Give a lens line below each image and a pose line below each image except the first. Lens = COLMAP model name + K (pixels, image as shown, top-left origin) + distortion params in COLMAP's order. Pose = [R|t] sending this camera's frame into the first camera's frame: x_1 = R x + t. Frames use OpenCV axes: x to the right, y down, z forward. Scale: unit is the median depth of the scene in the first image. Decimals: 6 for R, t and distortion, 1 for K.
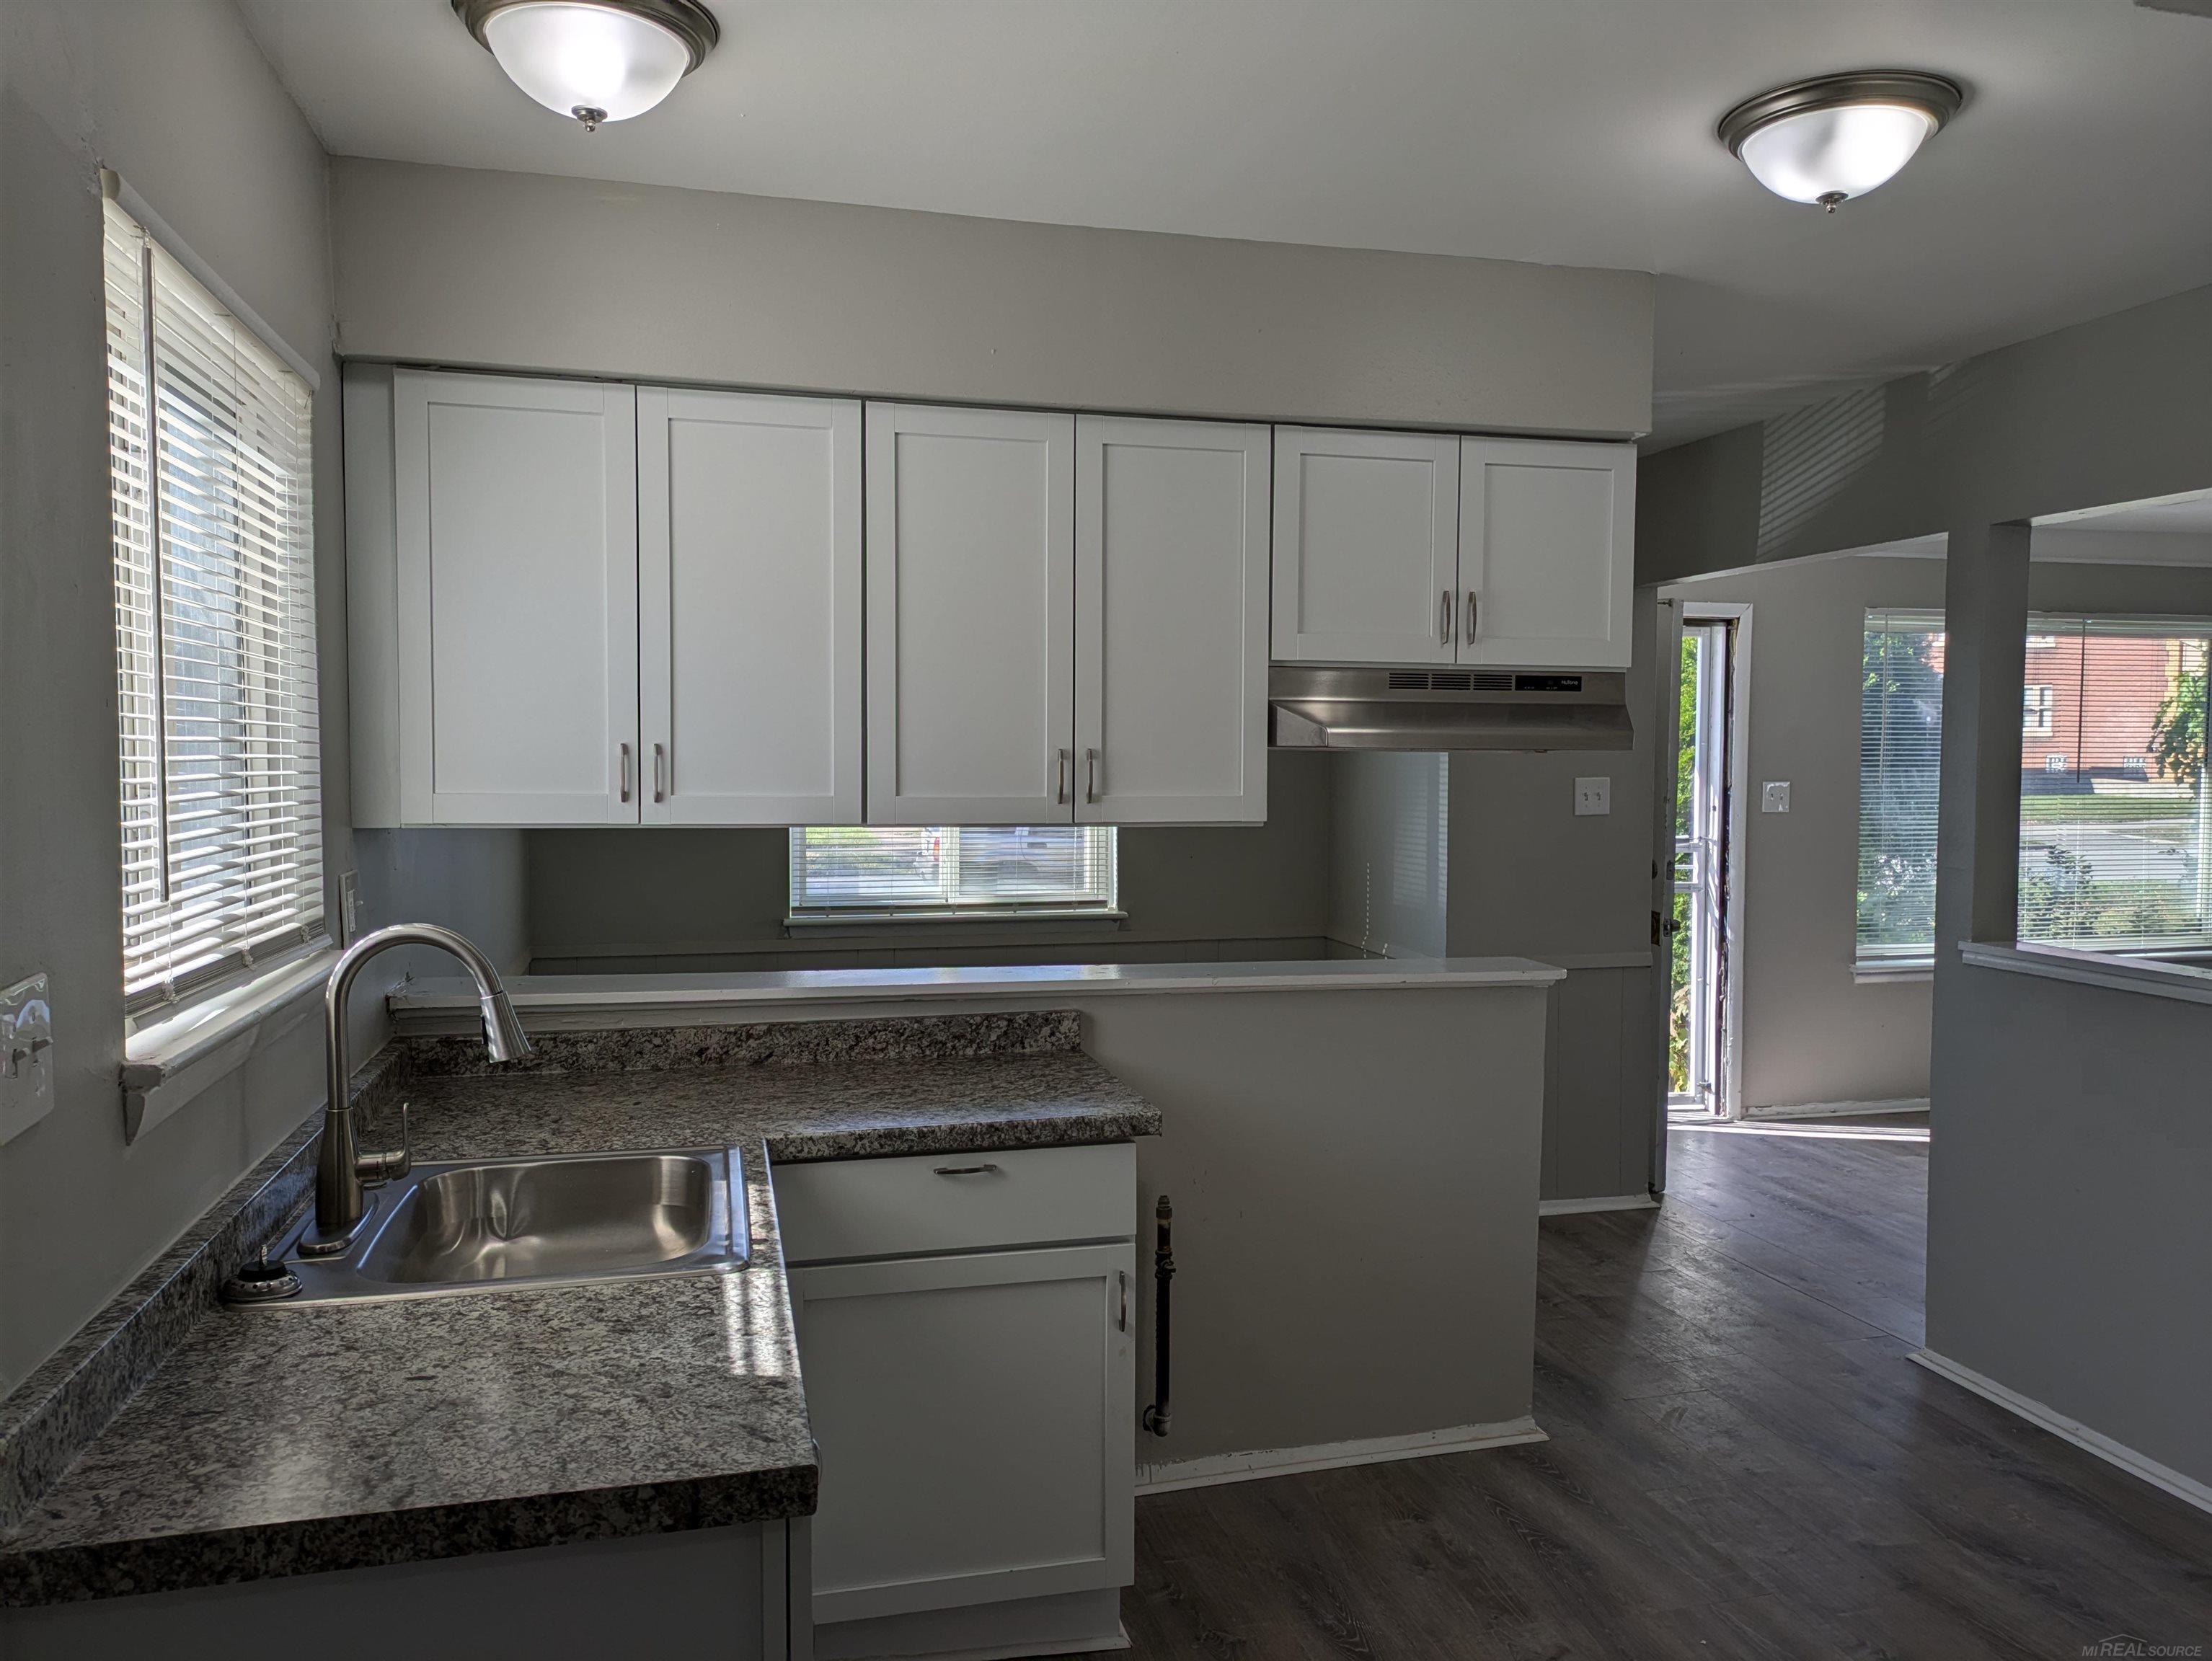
lens RADIAL K [[1620.7, 0, 1103.4], [0, 1620.7, 825.0], [0, 0, 1]] dist [0.063309, -0.069245]
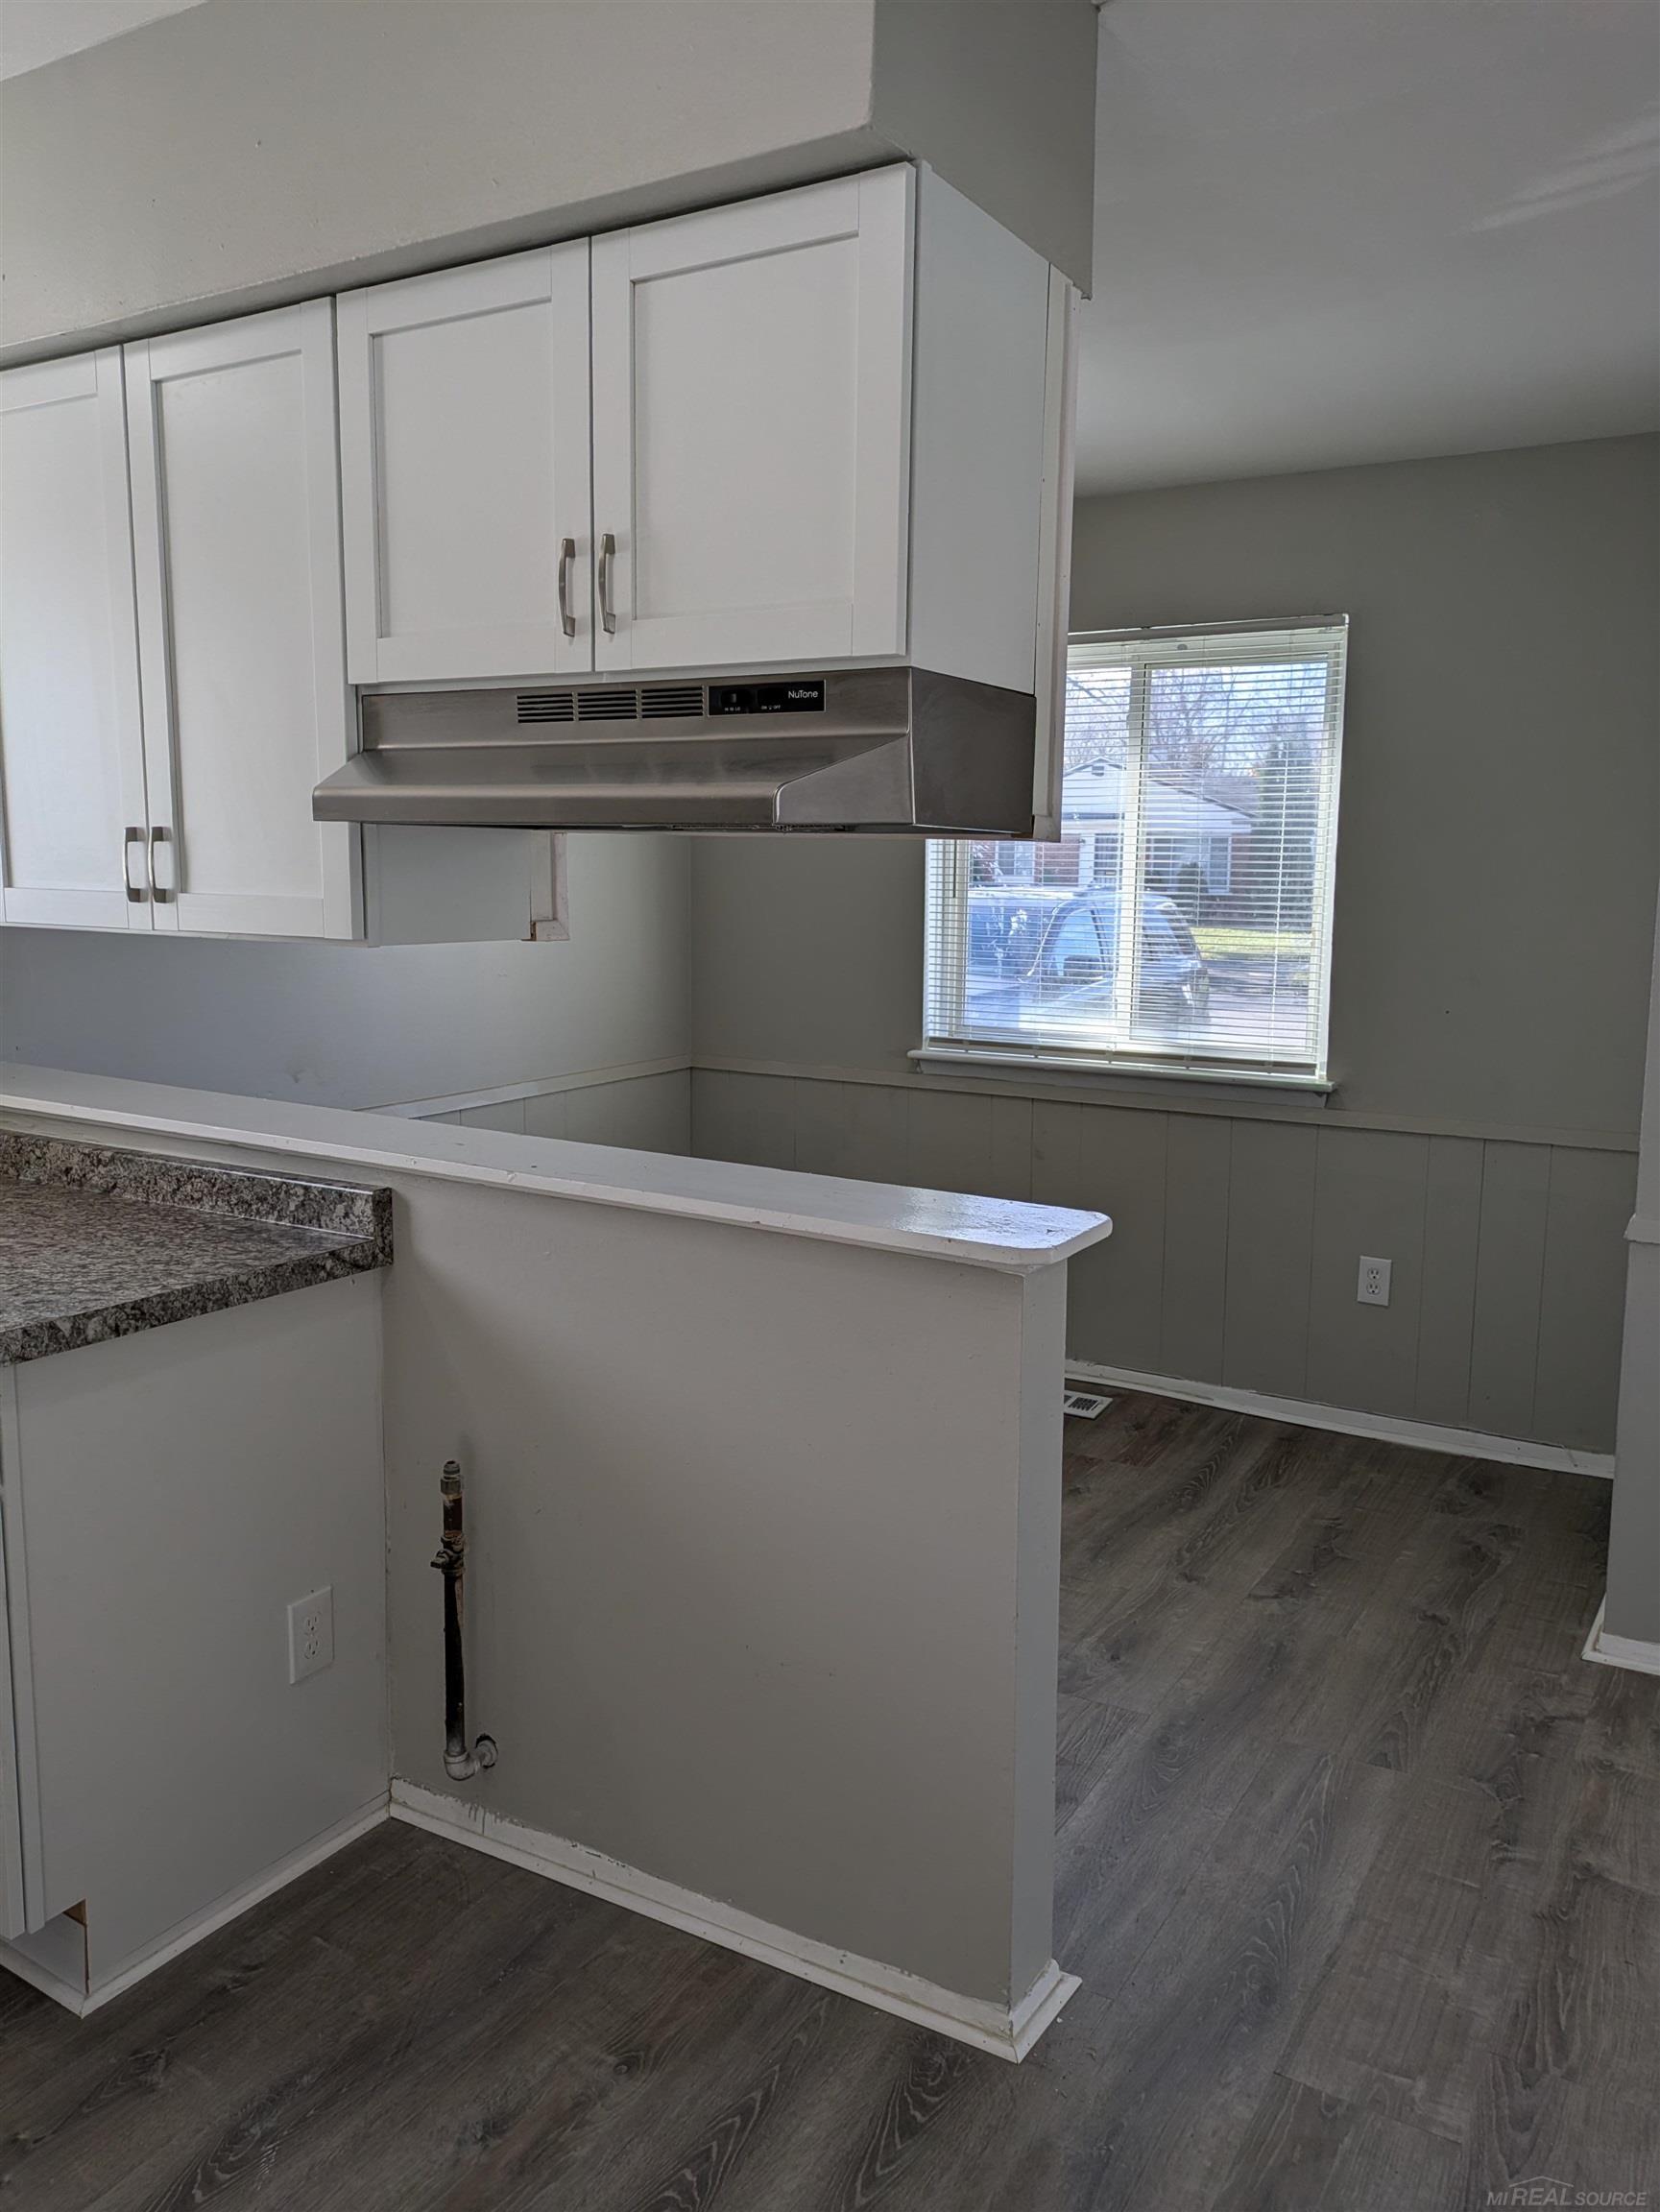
lens RADIAL K [[1627.7, 0, 831.4], [0, 1627.7, 1088.5], [0, 0, 1]] dist [0.060006, -0.053973]
pose [[0.704215, 0.101979, -0.702625, 0.670370], [-0.039769, 0.993743, 0.104373, -0.018001], [0.708872, -0.045559, 0.703864, 0.642465]]
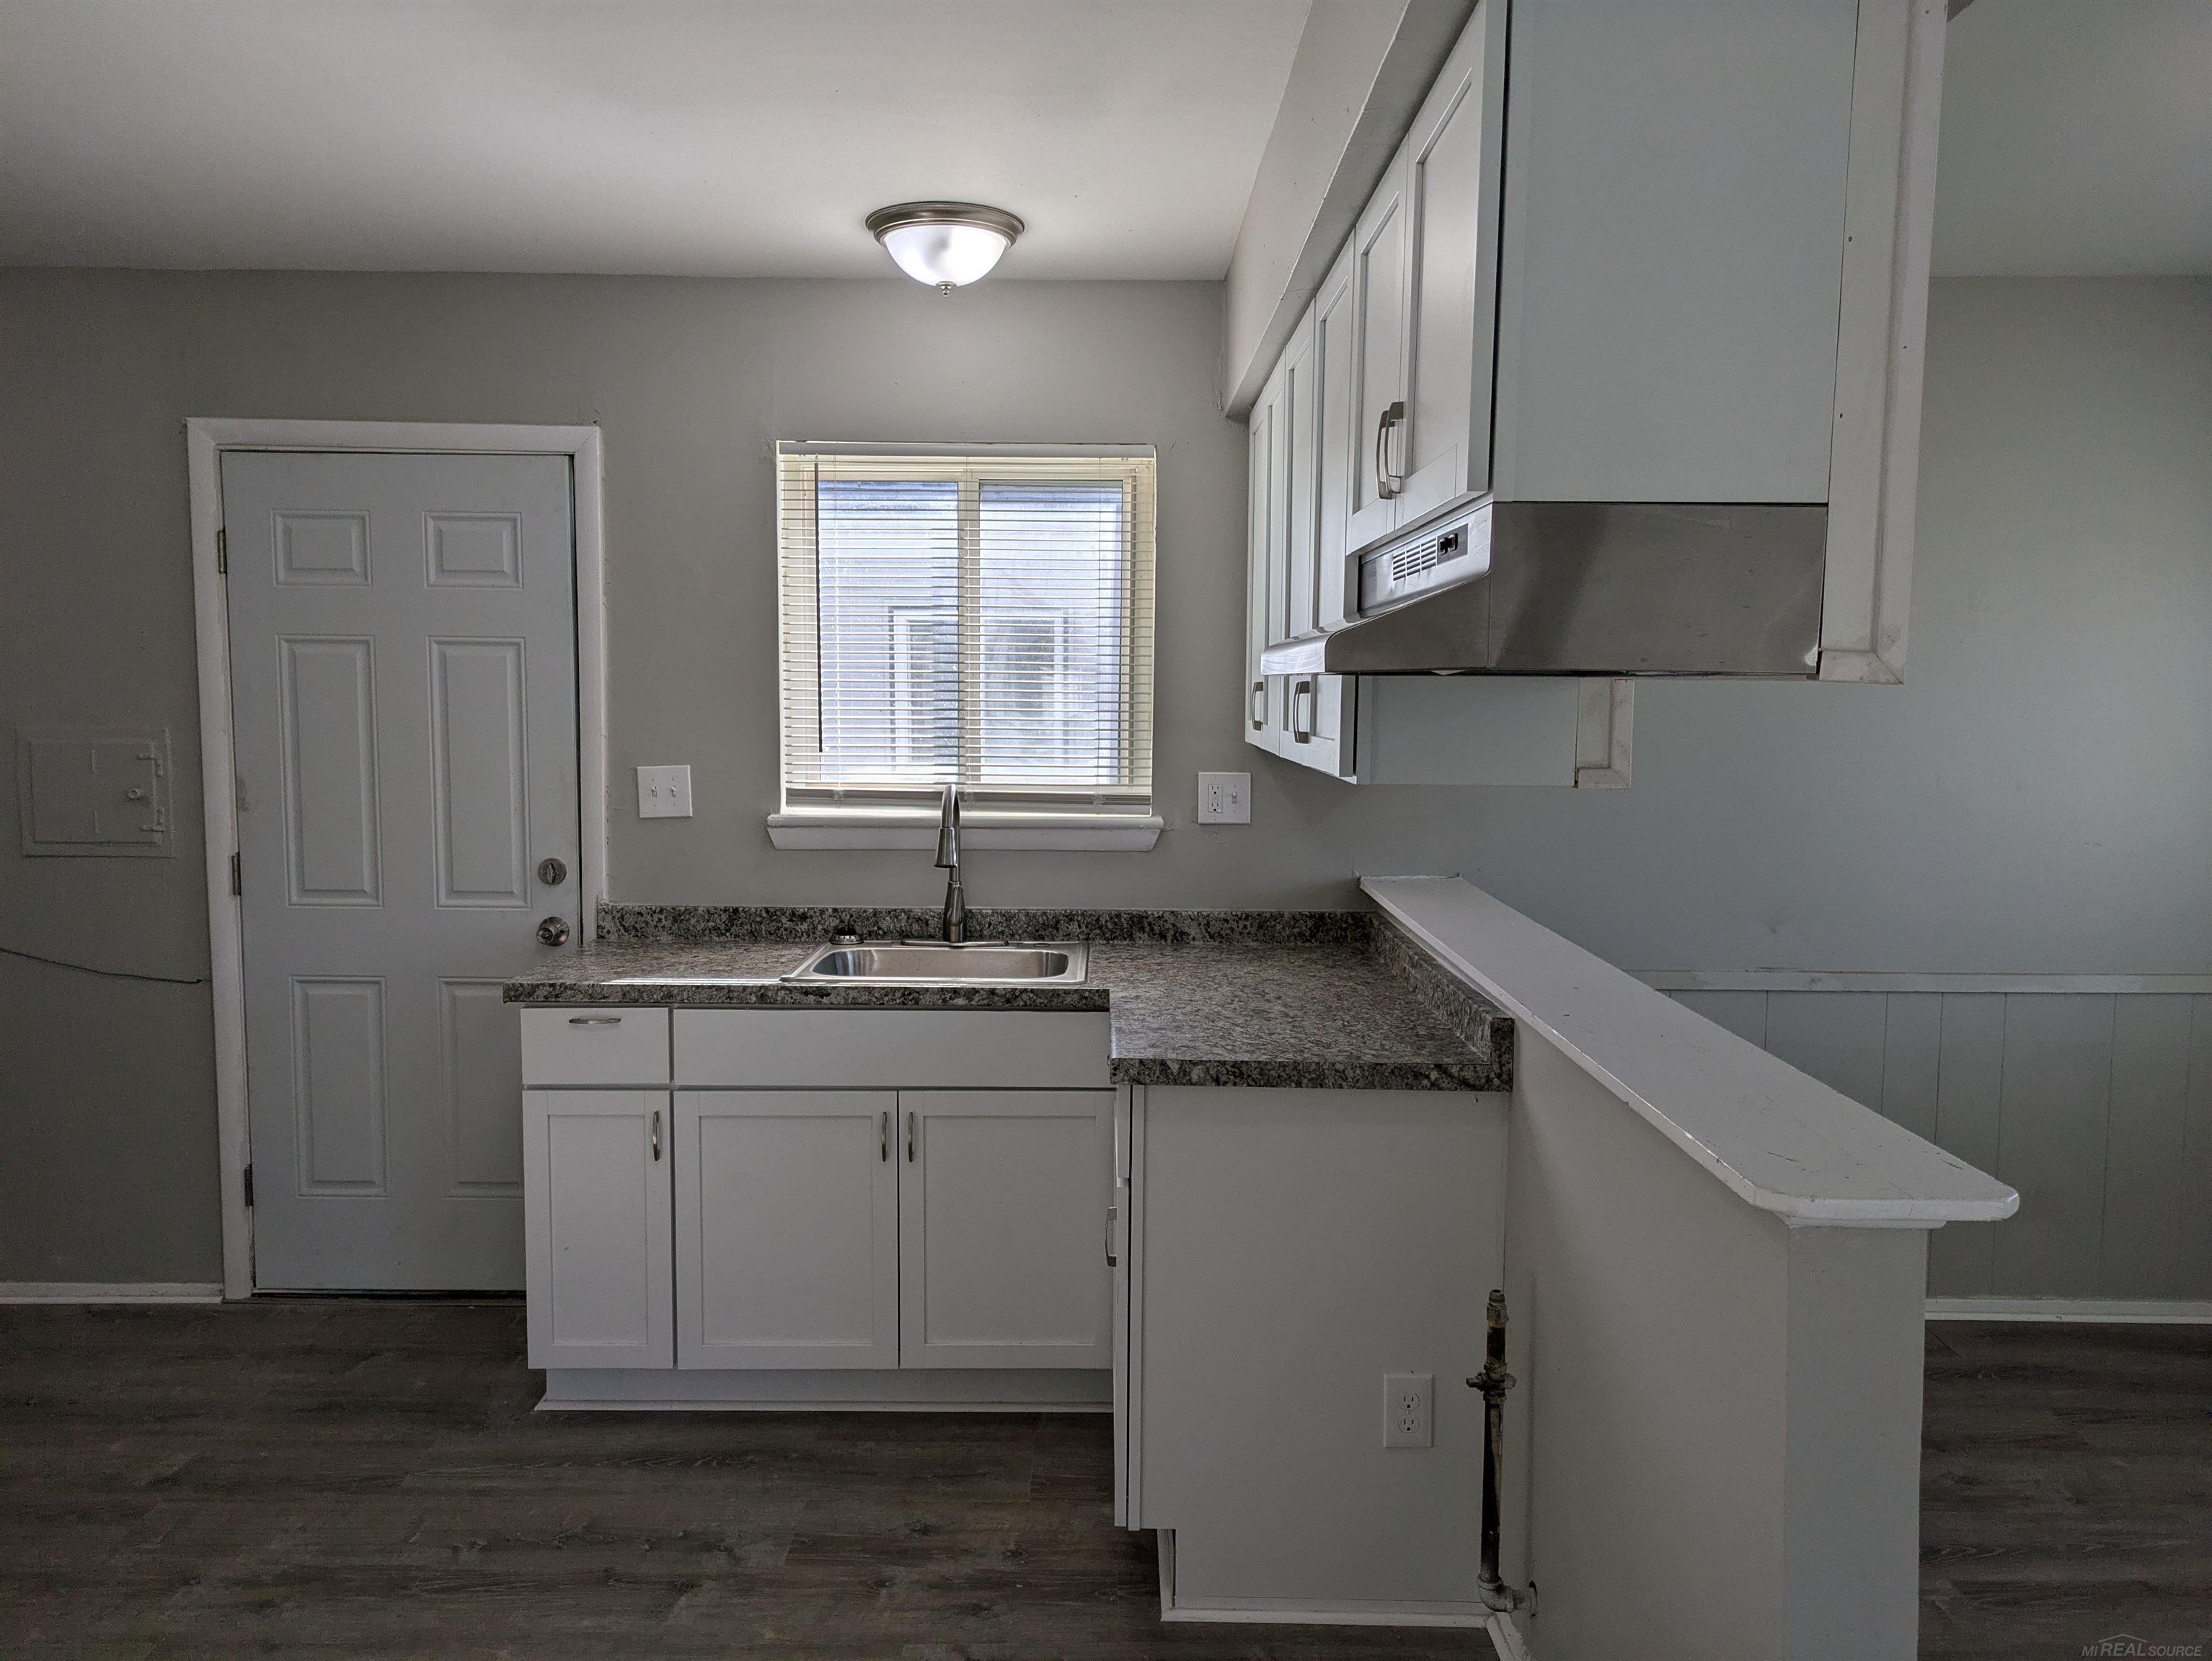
lens RADIAL K [[1627.6, 0, 1078.4], [0, 1627.6, 843.3], [0, 0, 1]] dist [0.060006, -0.053973]
pose [[-0.252513, 0.084064, -0.963935, 0.812095], [-0.052710, 0.993545, 0.100454, -0.038521], [0.966157, 0.076175, -0.246452, 1.020867]]
